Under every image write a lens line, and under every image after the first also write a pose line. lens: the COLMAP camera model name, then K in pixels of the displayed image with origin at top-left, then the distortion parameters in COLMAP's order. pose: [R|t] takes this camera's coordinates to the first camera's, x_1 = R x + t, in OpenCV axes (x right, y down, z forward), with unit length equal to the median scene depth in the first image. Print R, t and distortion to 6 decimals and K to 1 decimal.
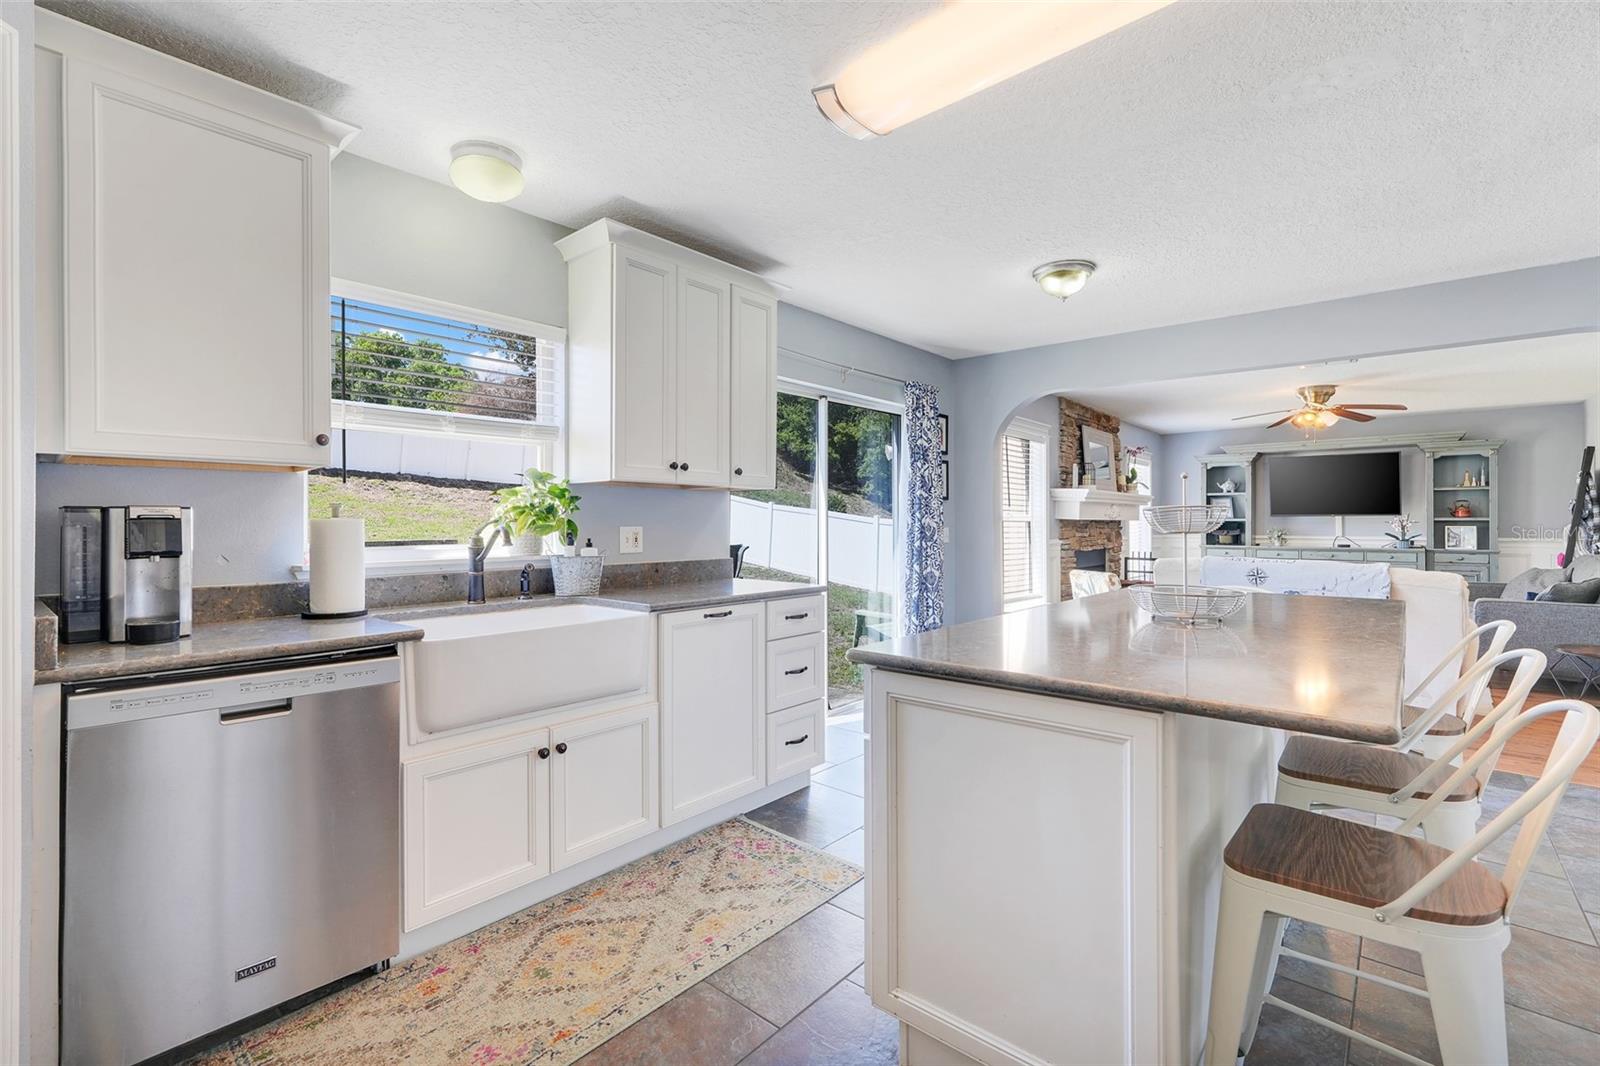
lens RADIAL K [[711.1, 0, 799.9], [0, 711.1, 518.7], [0, 0, 1]] dist [-0.002111, 0.000215]
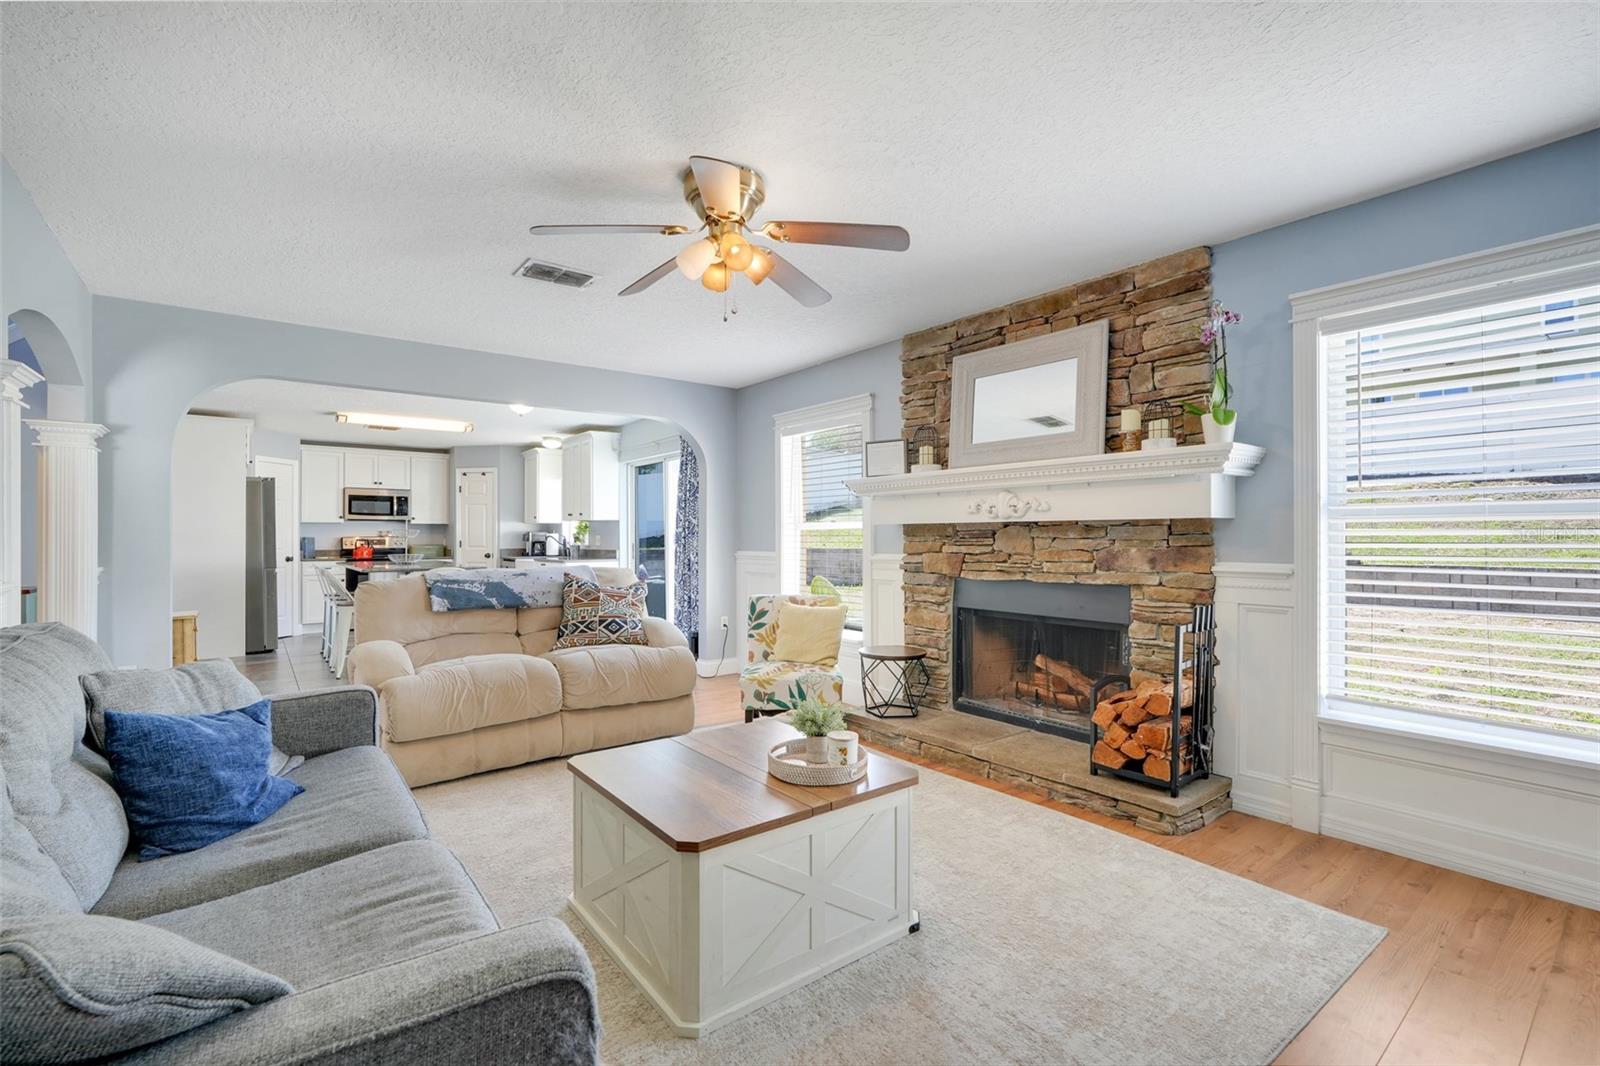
lens RADIAL K [[721.9, 0, 789.5], [0, 721.9, 532.7], [0, 0, 1]] dist [-0.002205, -0.000263]
pose [[-0.207704, -0.007526, -0.978163, 0.896999], [0.008209, 0.999922, -0.009437, 0.011882], [0.978157, -0.009990, -0.207626, 0.897656]]
